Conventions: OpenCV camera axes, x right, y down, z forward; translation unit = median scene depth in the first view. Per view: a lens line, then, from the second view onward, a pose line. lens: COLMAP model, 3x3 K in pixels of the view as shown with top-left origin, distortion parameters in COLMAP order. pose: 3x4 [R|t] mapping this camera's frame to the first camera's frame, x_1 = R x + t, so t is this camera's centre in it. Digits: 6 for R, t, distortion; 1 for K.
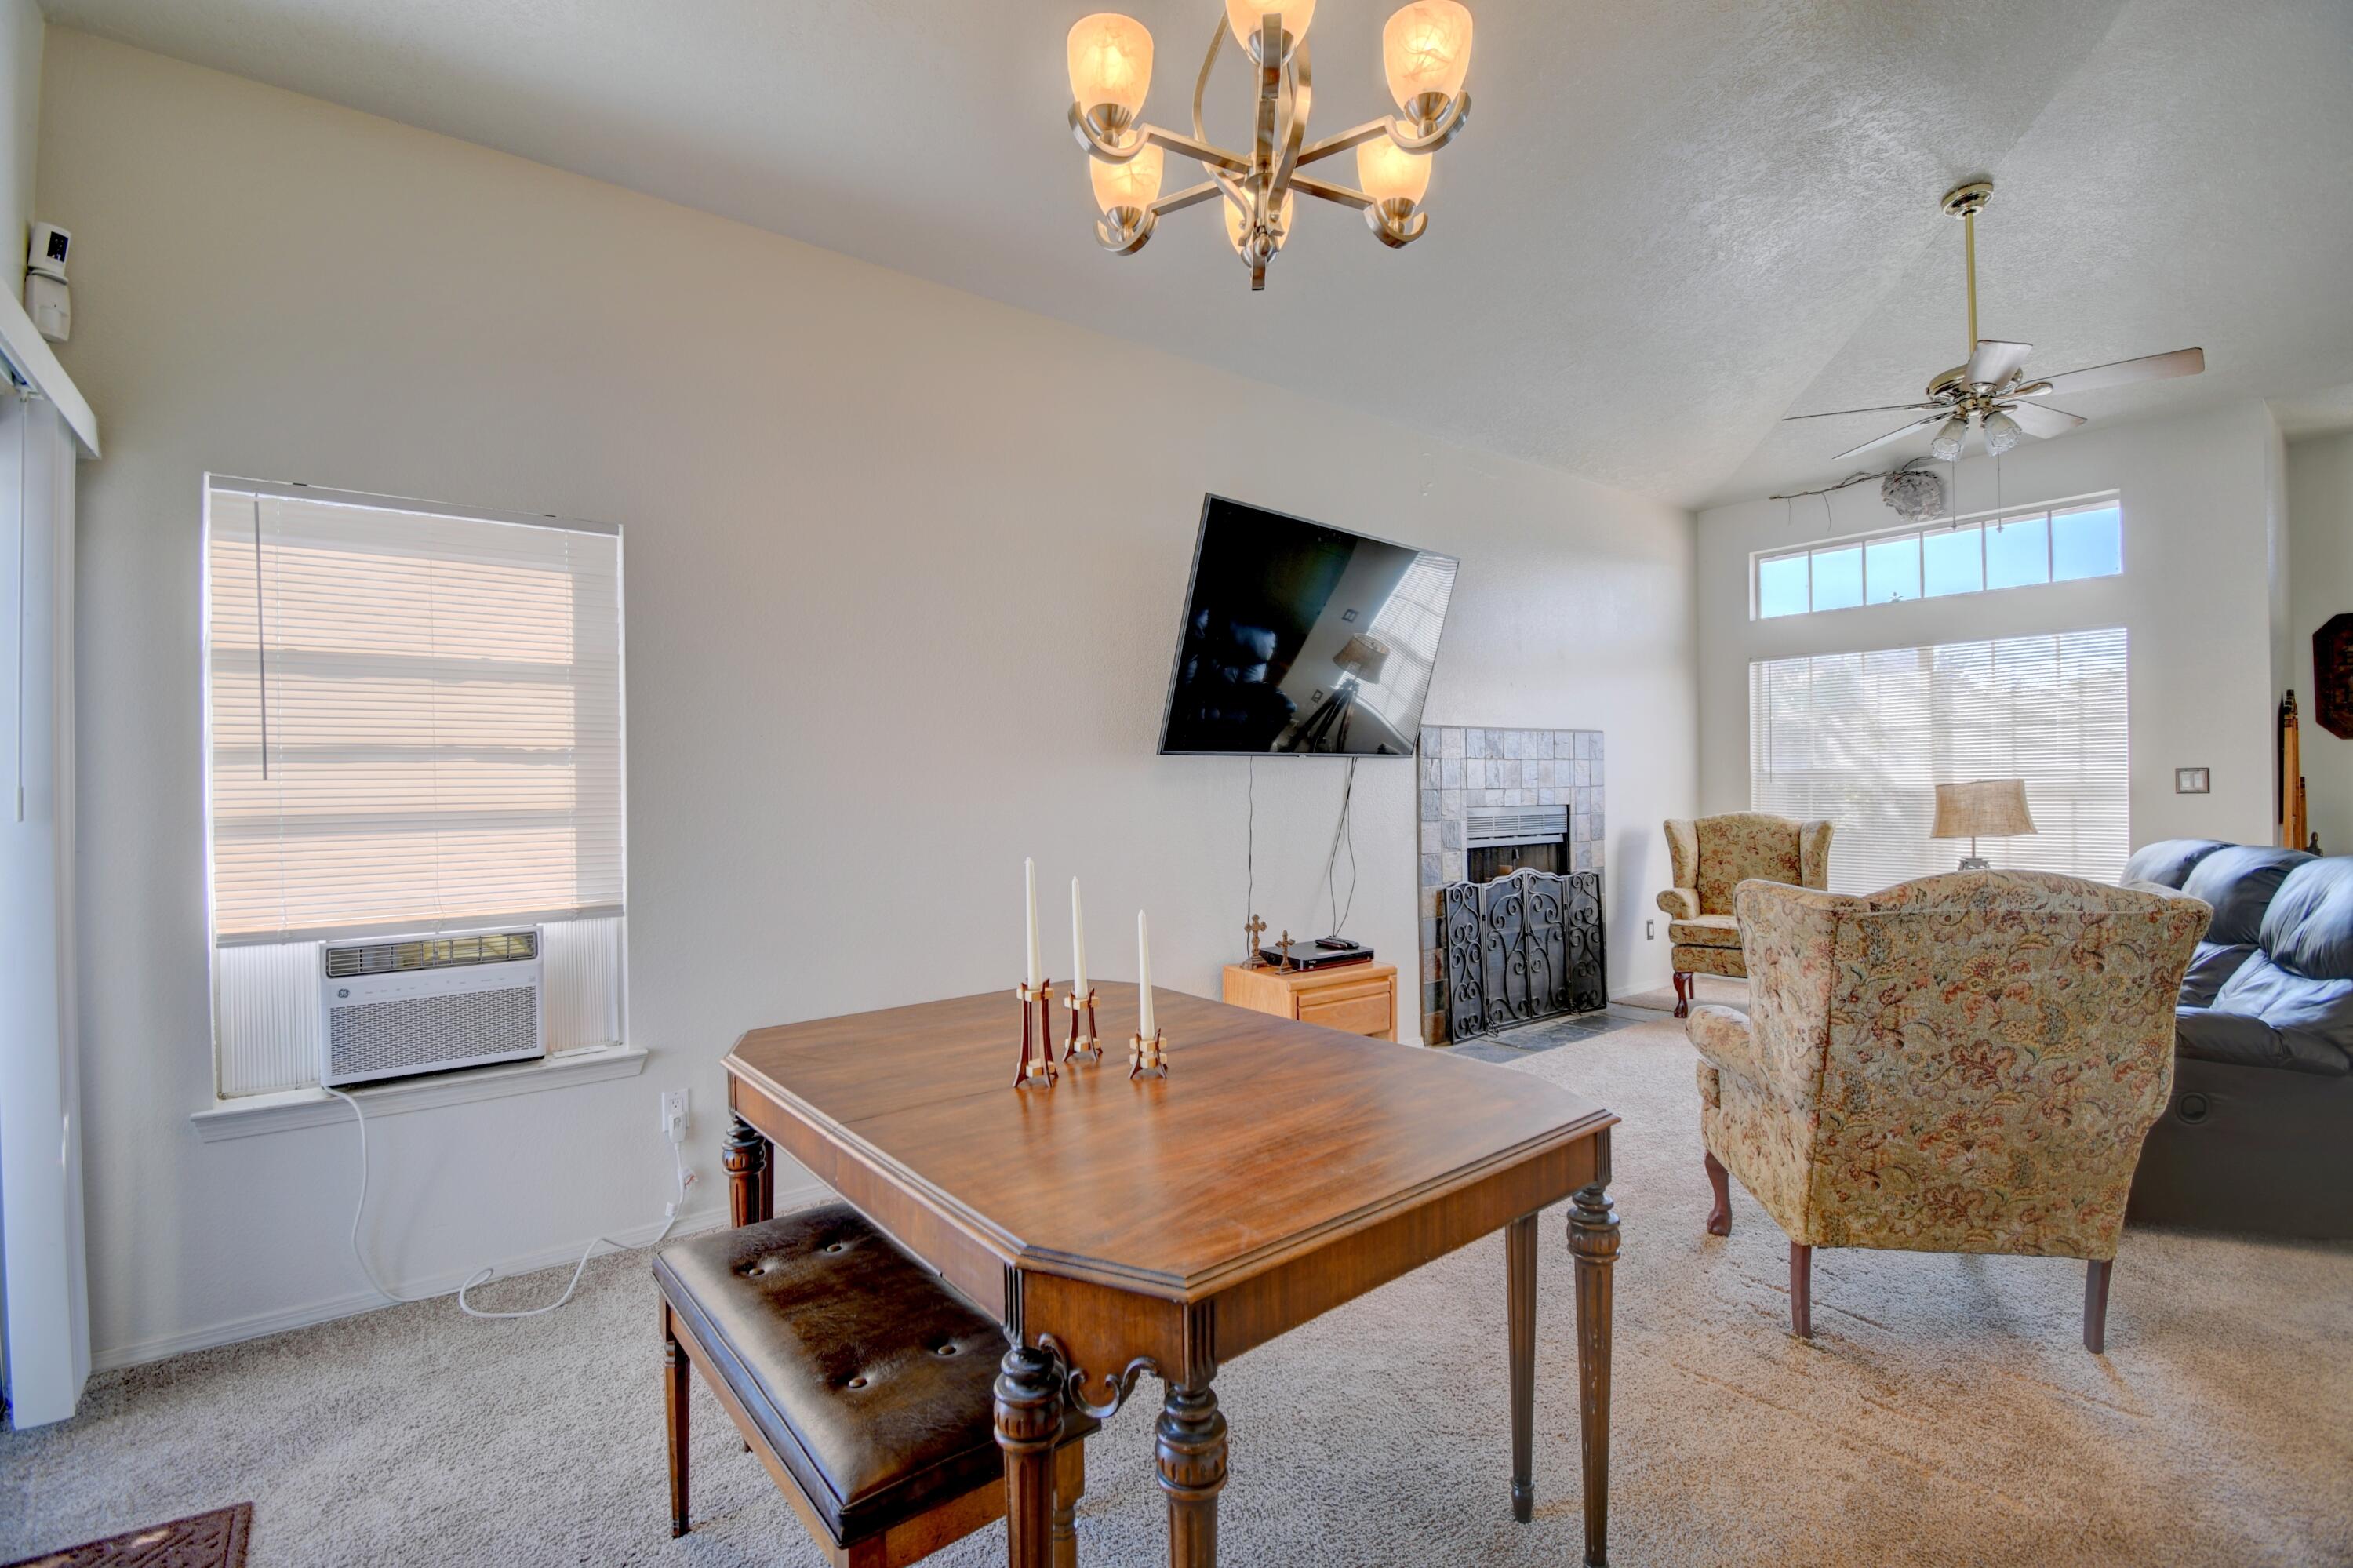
lens RADIAL K [[1036.7, 0, 1176.5], [0, 1036.7, 784.0], [0, 0, 1]] dist [0.010613, -0.020121]
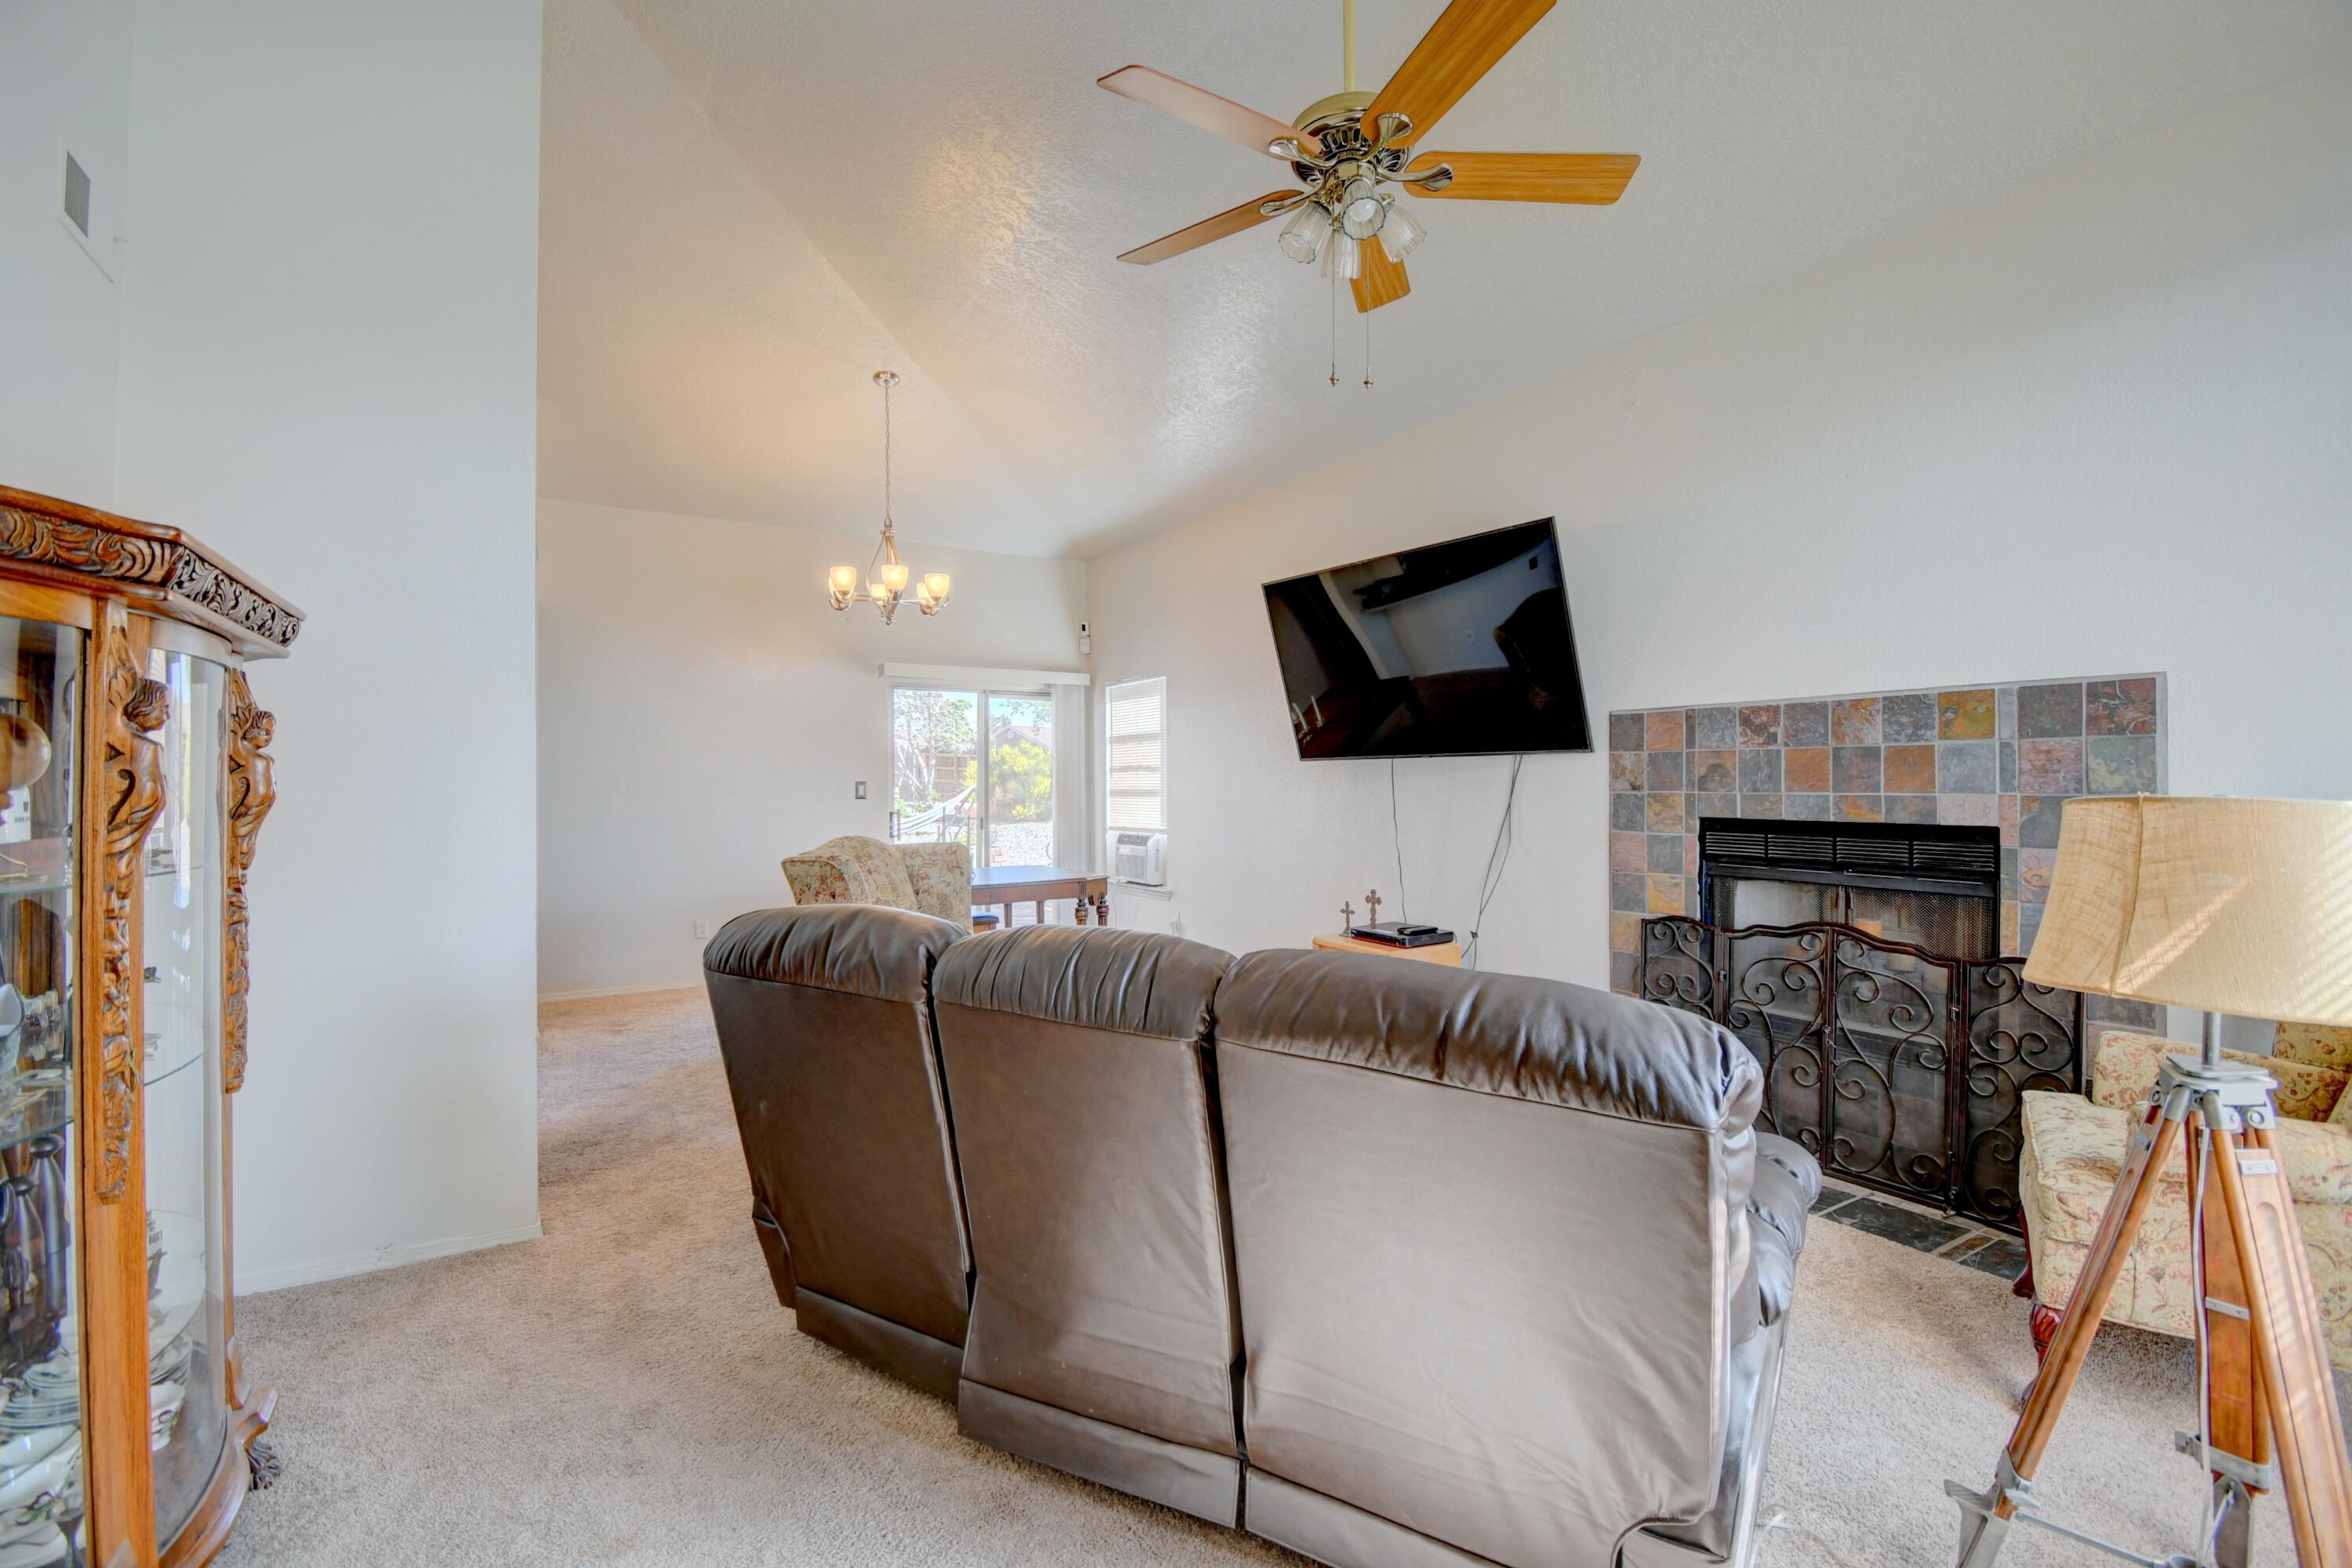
lens RADIAL K [[1036.2, 0, 1176.0], [0, 1036.2, 784.0], [0, 0, 1]] dist [0.010613, -0.020121]
pose [[-0.110552, 0.019012, -0.993688, 0.993473], [0.012301, 0.999767, 0.017760, -0.017420], [0.993794, -0.010260, -0.110760, 0.685548]]
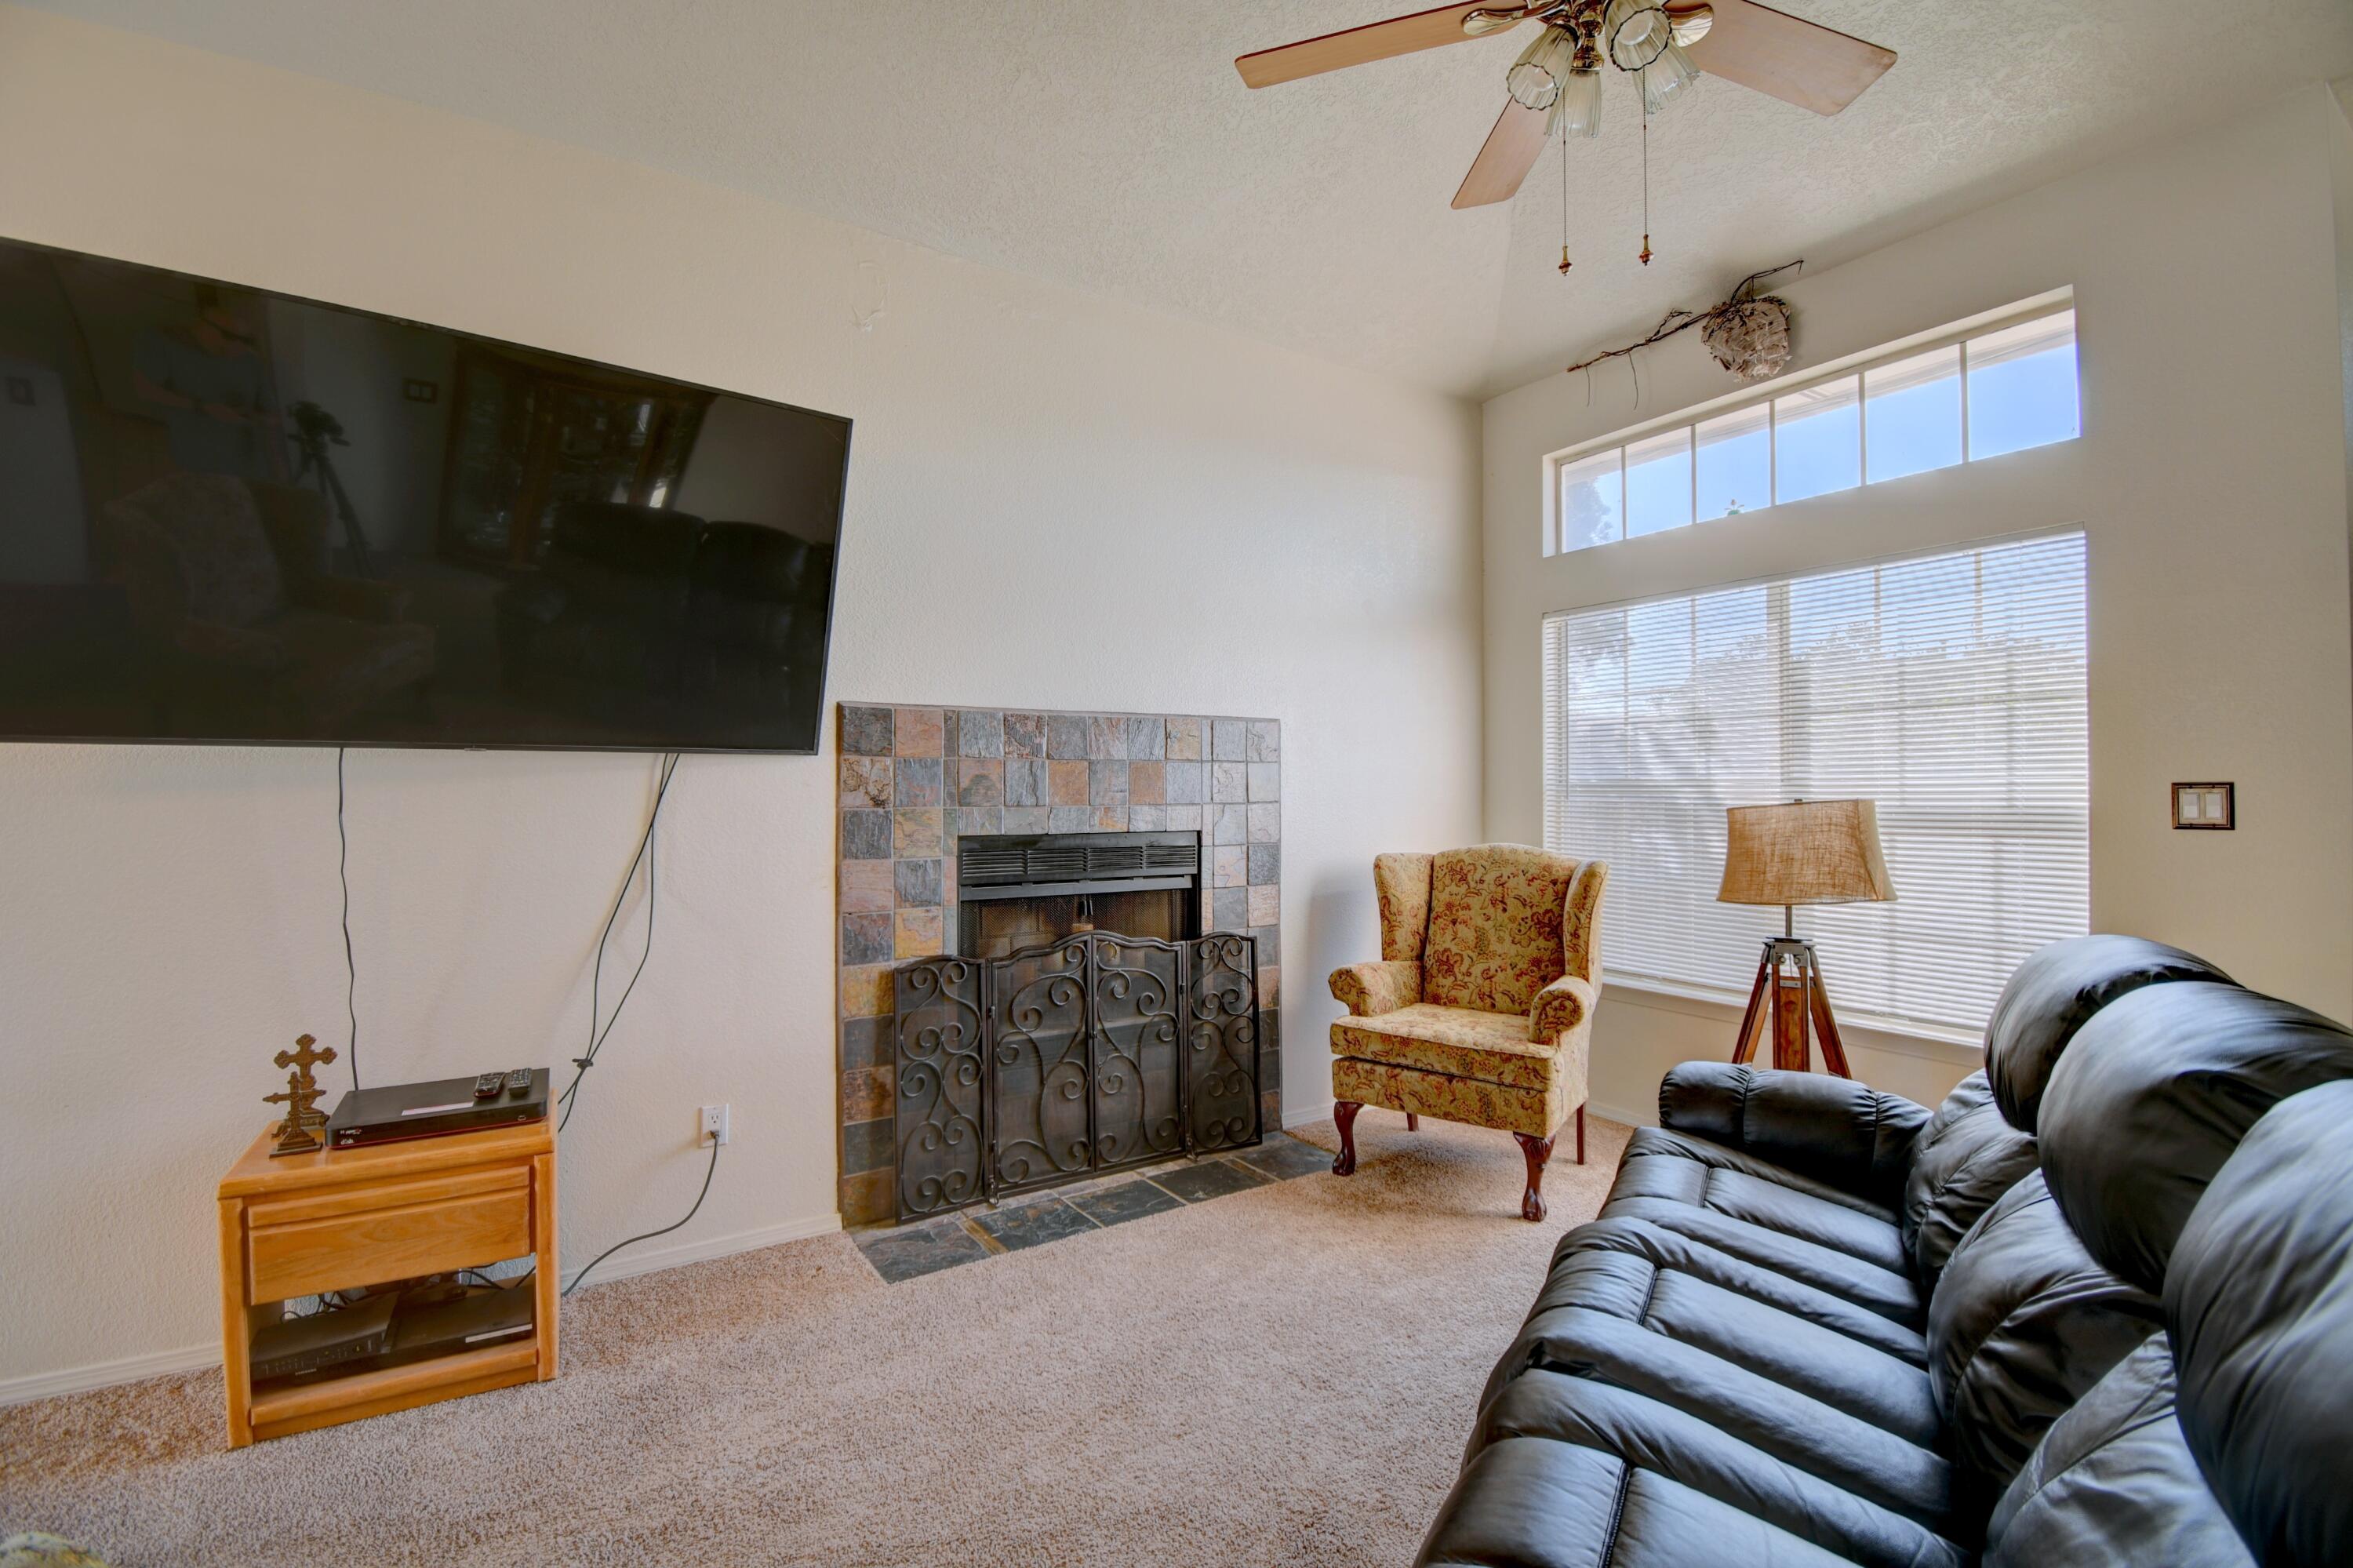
lens RADIAL K [[1036.7, 0, 1176.5], [0, 1036.7, 784.0], [0, 0, 1]] dist [0.010613, -0.020121]
pose [[0.996457, 0.007475, -0.083775, 0.442008], [-0.007894, 0.999958, -0.004668, -0.006929], [0.083737, 0.005313, 0.996474, 0.370503]]
